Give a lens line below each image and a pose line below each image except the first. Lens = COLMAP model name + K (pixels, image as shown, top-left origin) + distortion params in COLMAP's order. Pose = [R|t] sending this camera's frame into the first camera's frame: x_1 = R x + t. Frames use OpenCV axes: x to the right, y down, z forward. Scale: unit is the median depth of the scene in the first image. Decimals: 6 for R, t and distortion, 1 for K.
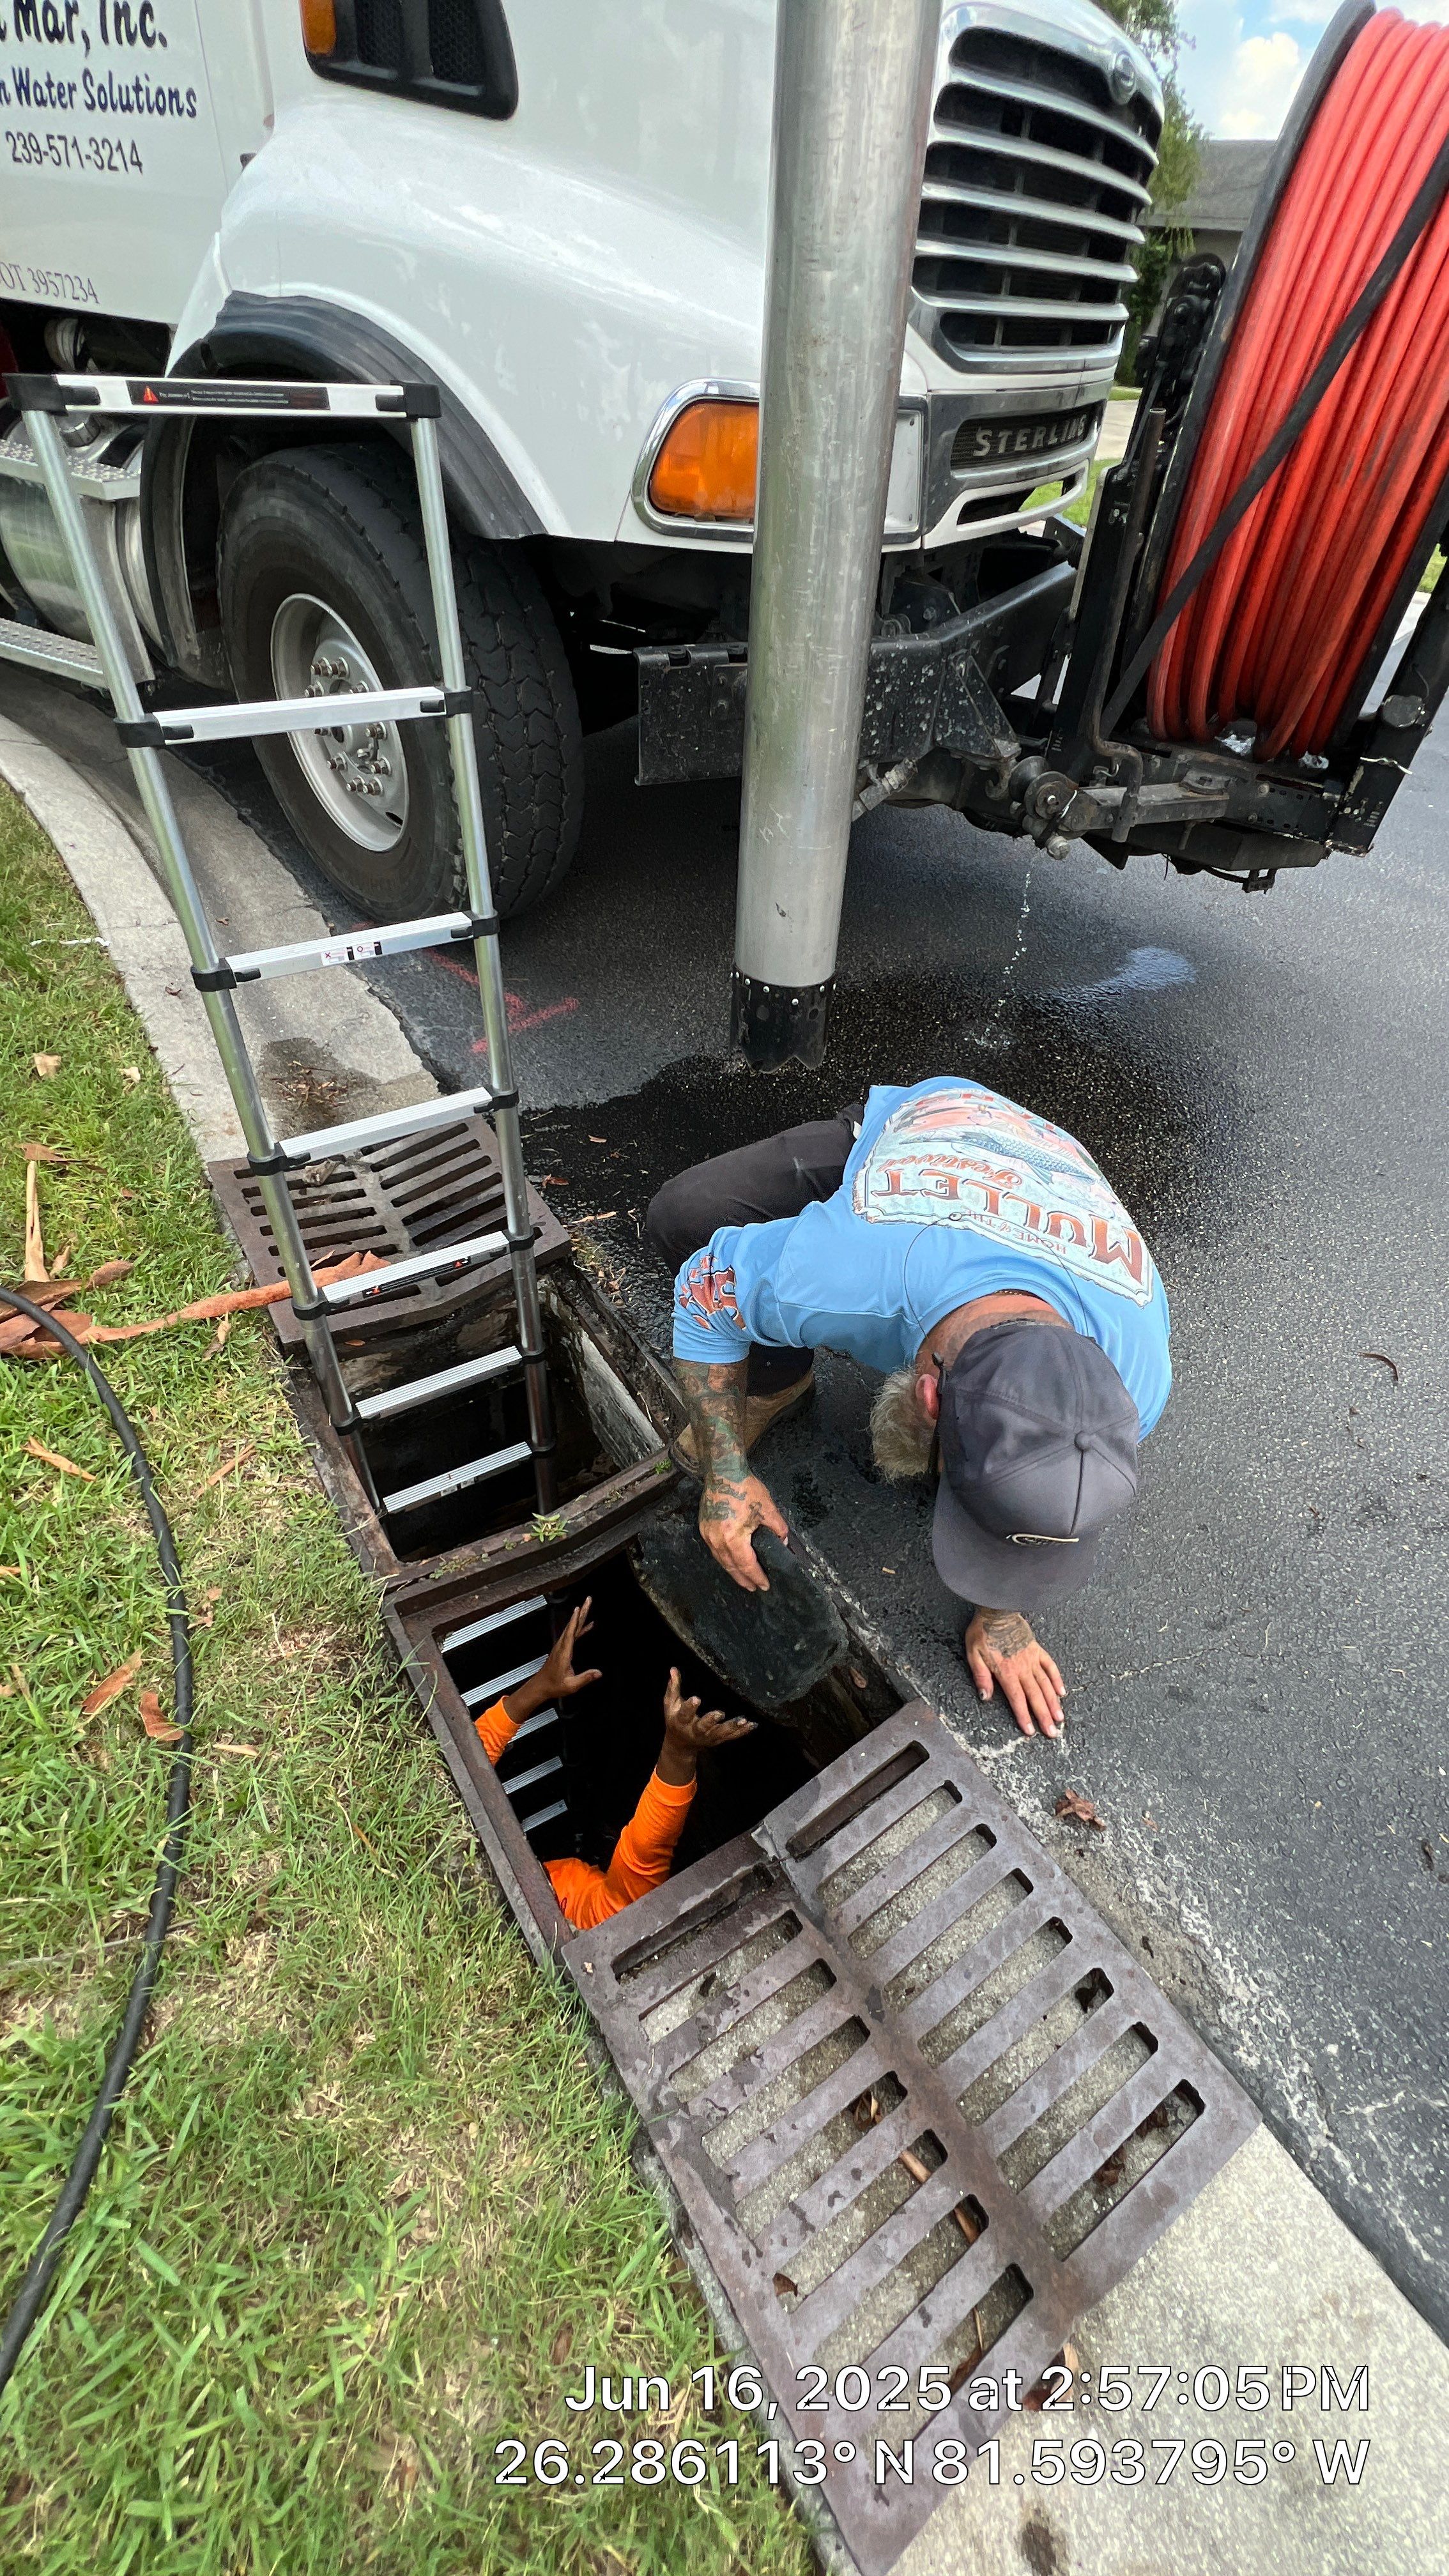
lens RADIAL K [[1029.2, 0, 725.9], [0, 1029.2, 1290.6], [0, 0, 1]] dist [-0.000297, 0.000475]
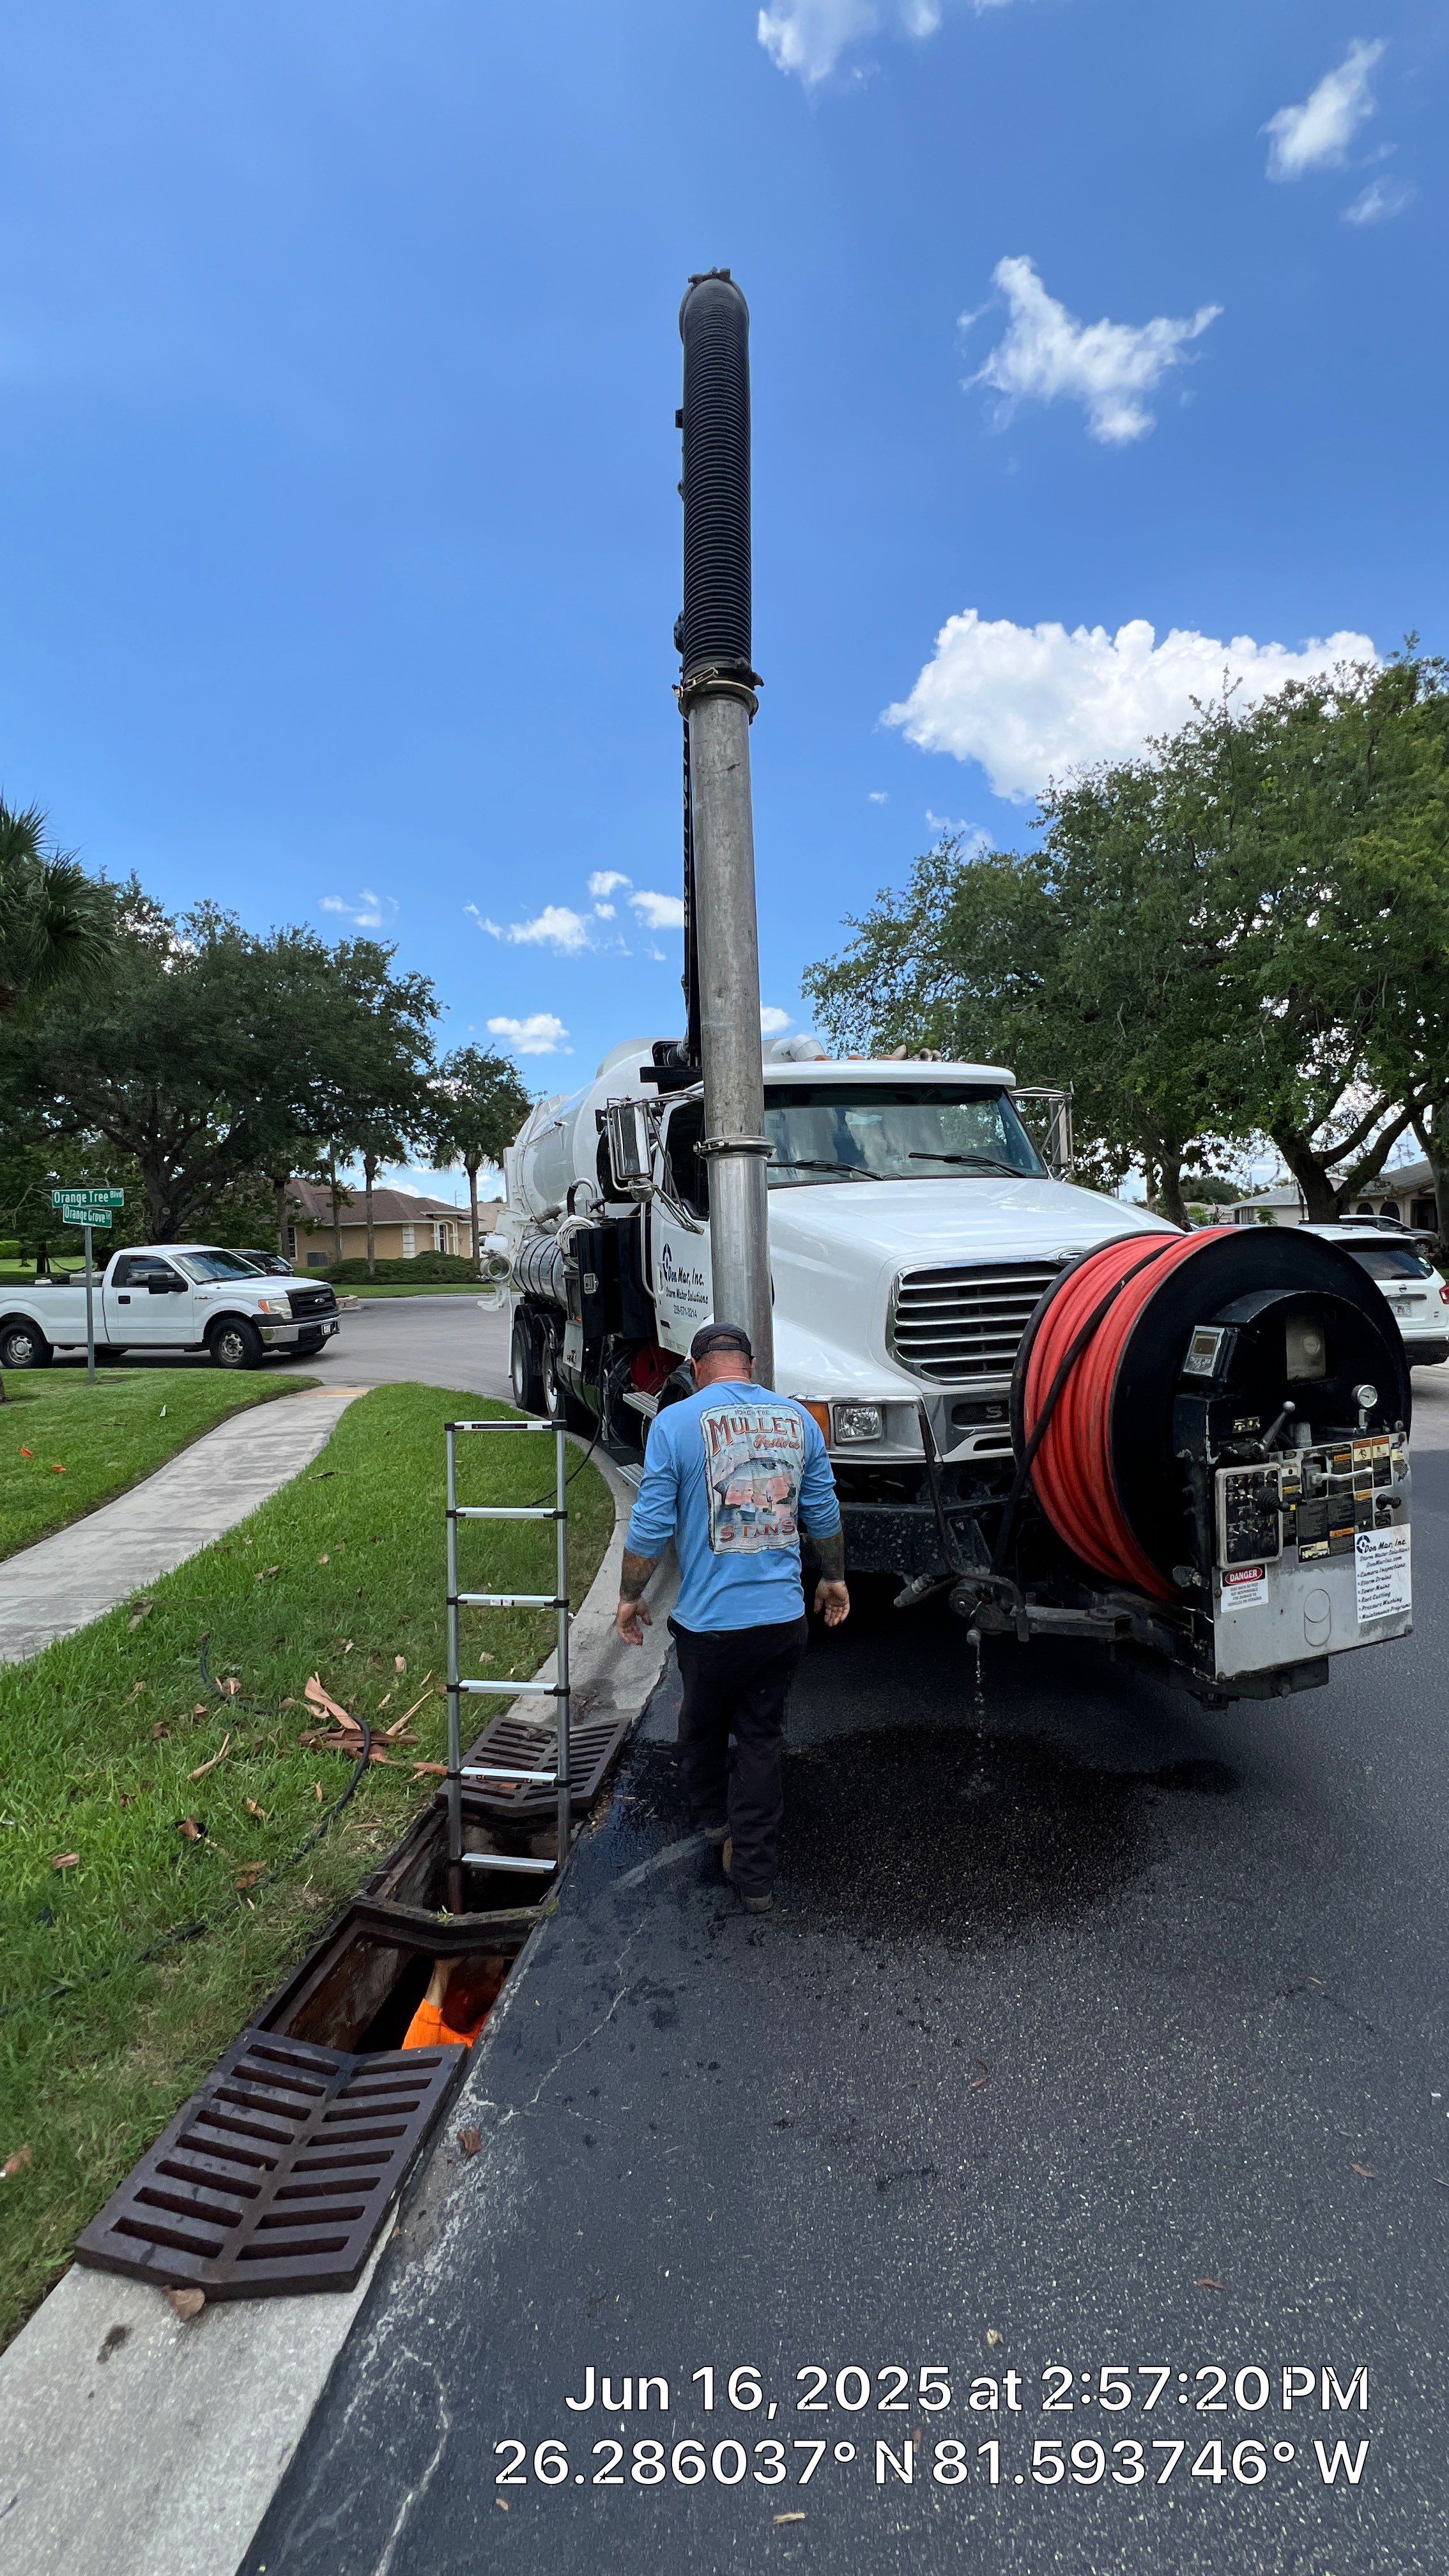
lens RADIAL K [[1029.2, 0, 728.9], [0, 1029.2, 1287.3], [0, 0, 1]] dist [-0.000297, 0.000475]
pose [[0.745157, -0.073200, -0.662859, 1.257371], [-0.393761, 0.753908, -0.525904, 0.128060], [0.538231, 0.652890, 0.532956, -0.357381]]
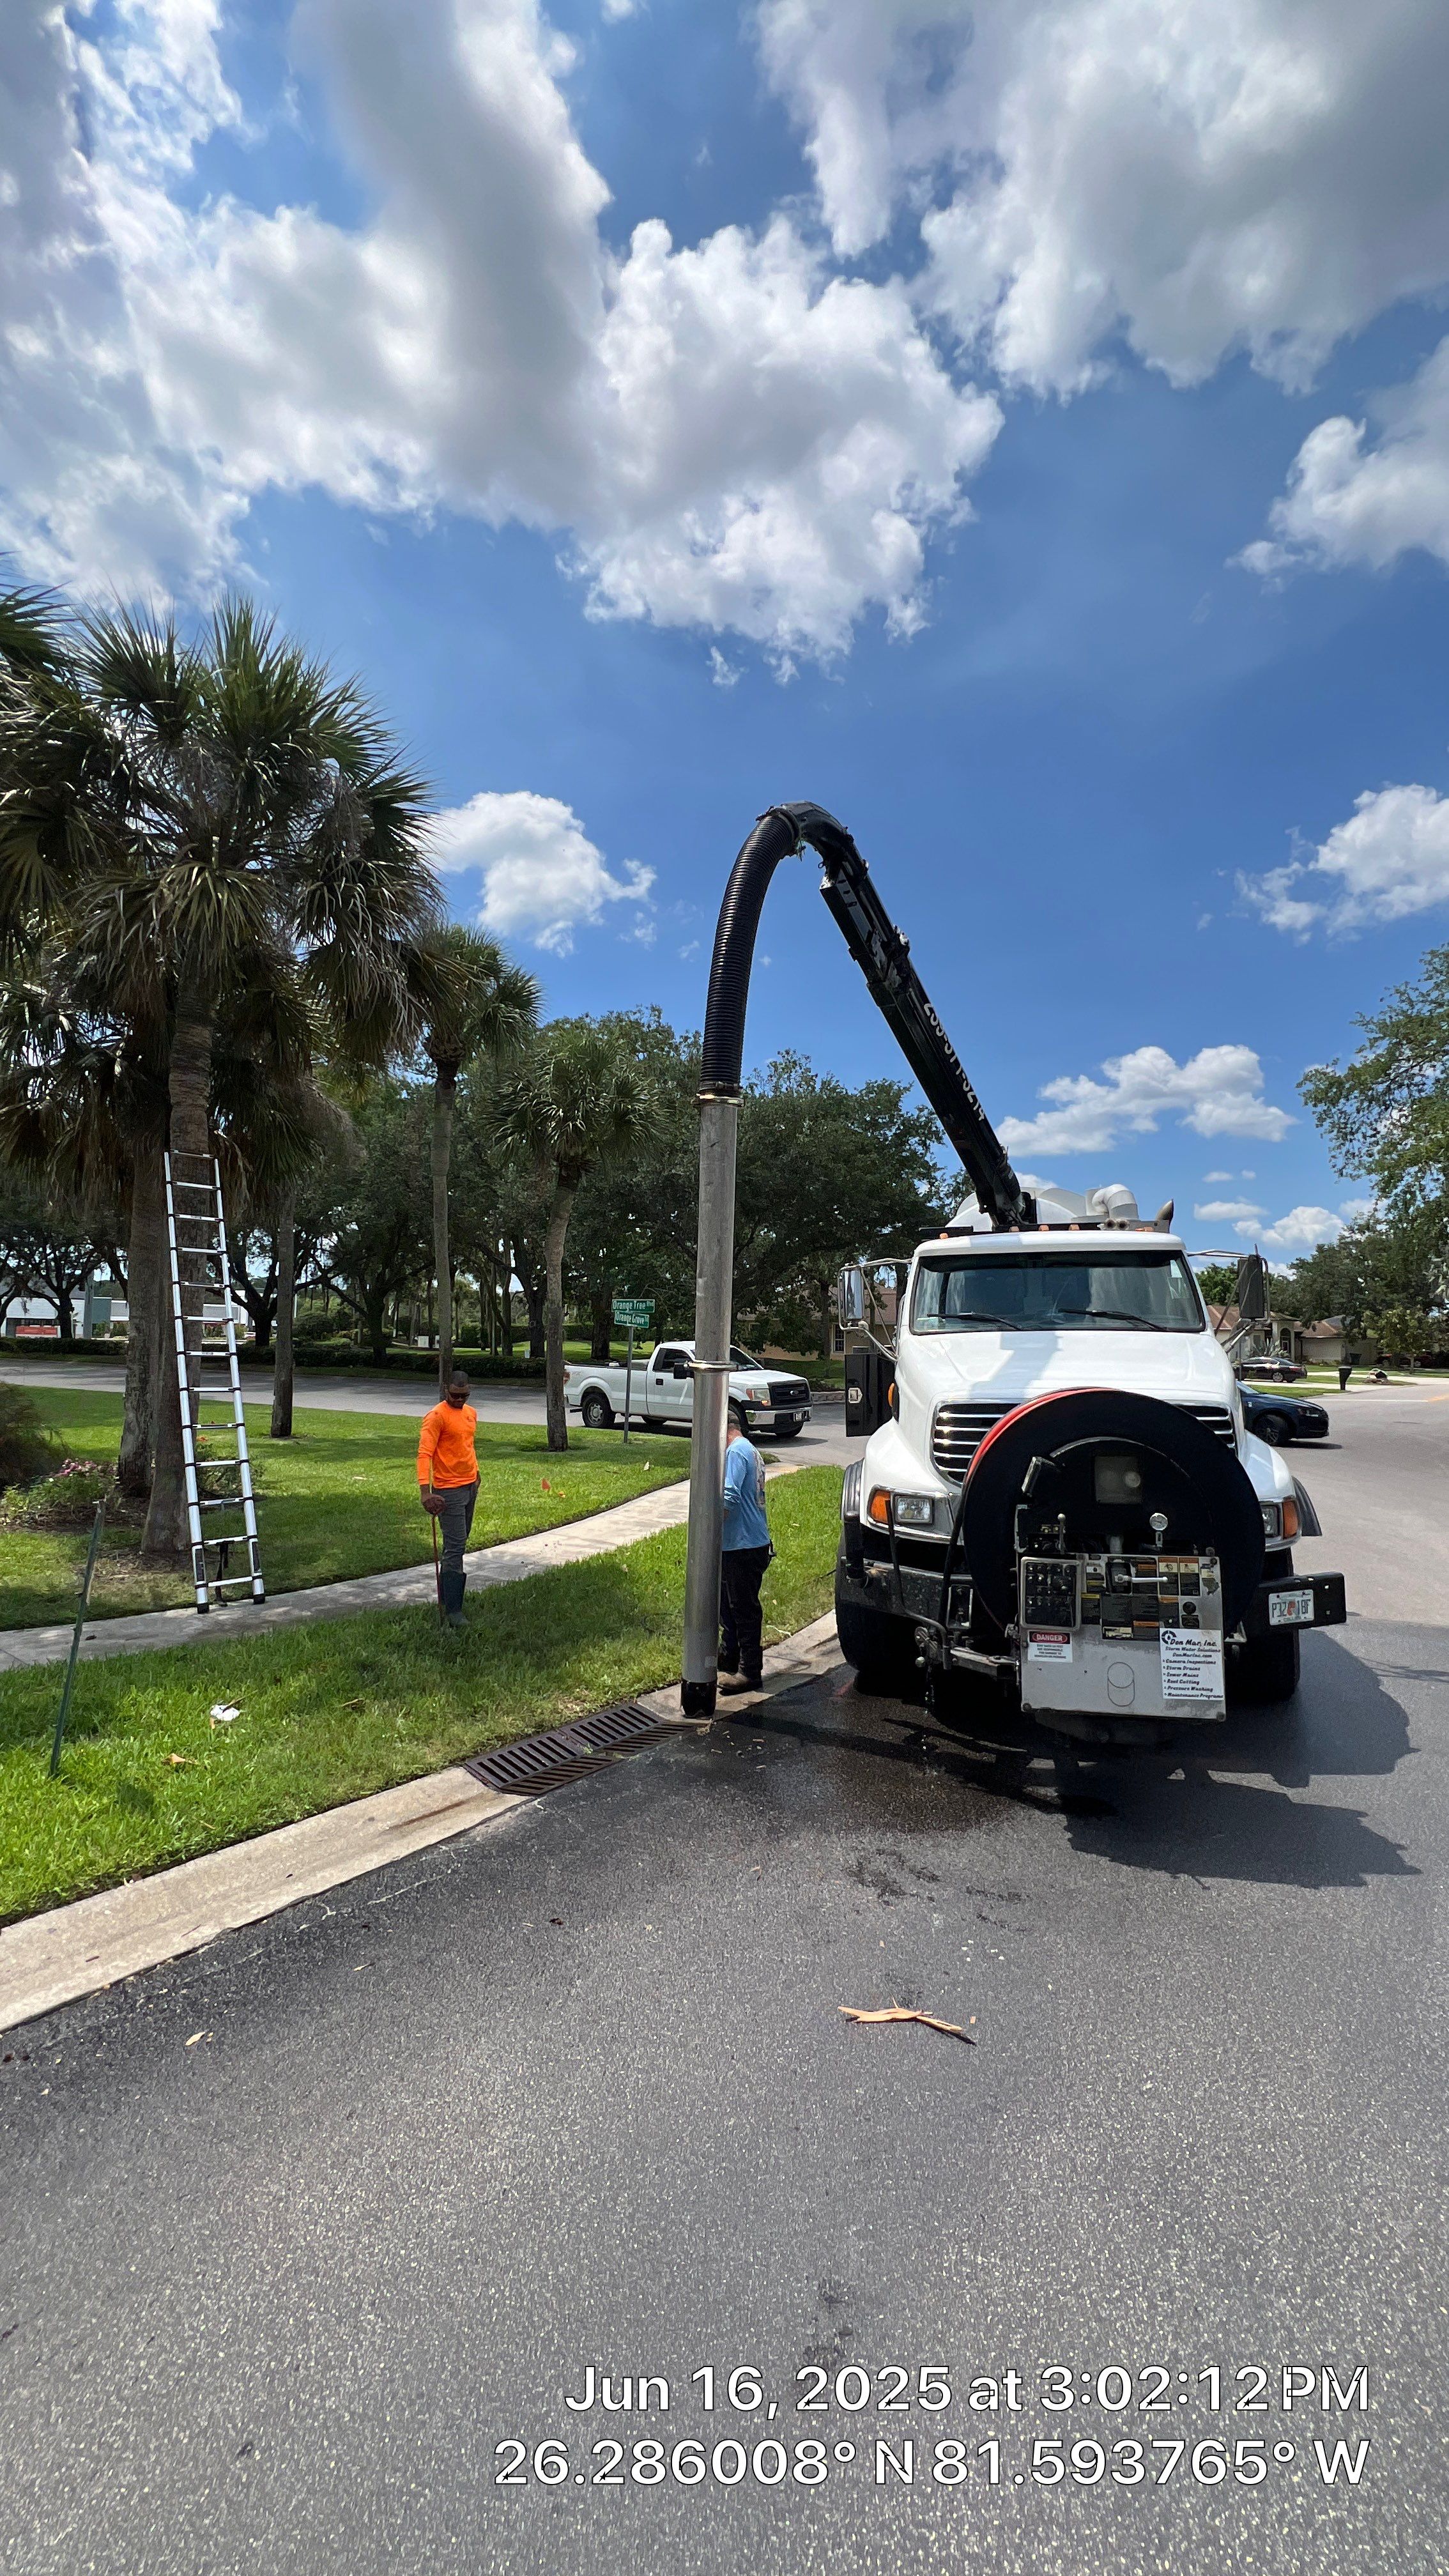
lens RADIAL K [[1029.2, 0, 729.9], [0, 1029.2, 1298.4], [0, 0, 1]] dist [-0.000297, 0.000475]
pose [[0.309244, -0.117026, -0.943755, 2.675528], [-0.654441, 0.693843, -0.300480, -0.059134], [0.689982, 0.710554, 0.137980, -0.118550]]
